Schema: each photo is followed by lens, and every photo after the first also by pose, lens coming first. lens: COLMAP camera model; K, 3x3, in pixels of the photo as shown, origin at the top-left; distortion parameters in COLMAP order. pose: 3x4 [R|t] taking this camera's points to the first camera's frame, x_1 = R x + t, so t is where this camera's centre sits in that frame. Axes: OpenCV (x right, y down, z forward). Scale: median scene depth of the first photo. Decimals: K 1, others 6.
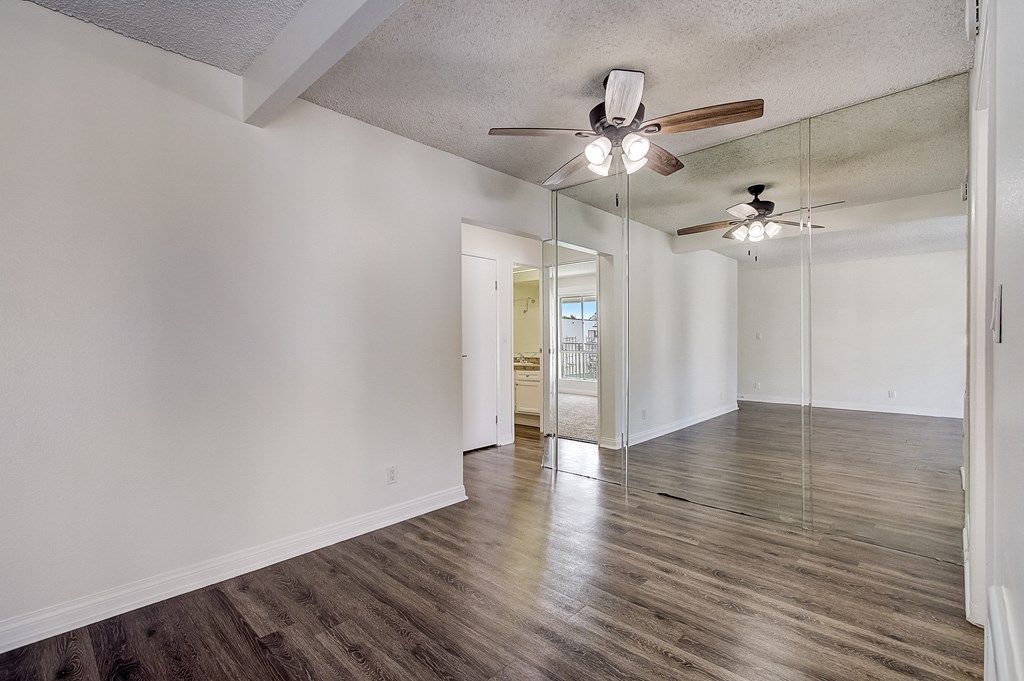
lens RADIAL K [[464.3, 0, 505.2], [0, 464.3, 342.6], [0, 0, 1]] dist [0.005985, 0.000340]
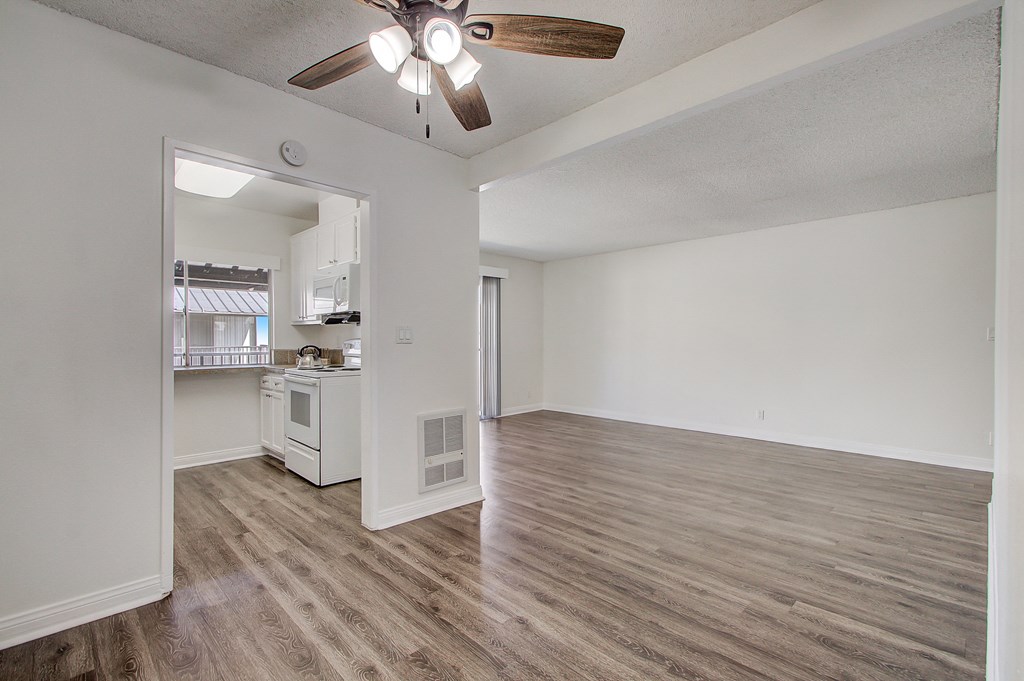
lens RADIAL K [[464.3, 0, 505.2], [0, 464.3, 342.6], [0, 0, 1]] dist [0.005985, 0.000340]
pose [[-0.999302, 0.005865, 0.036886, 0.111245], [0.006248, 0.999928, 0.010265, -0.013201], [-0.036823, 0.010488, -0.999267, 1.670952]]
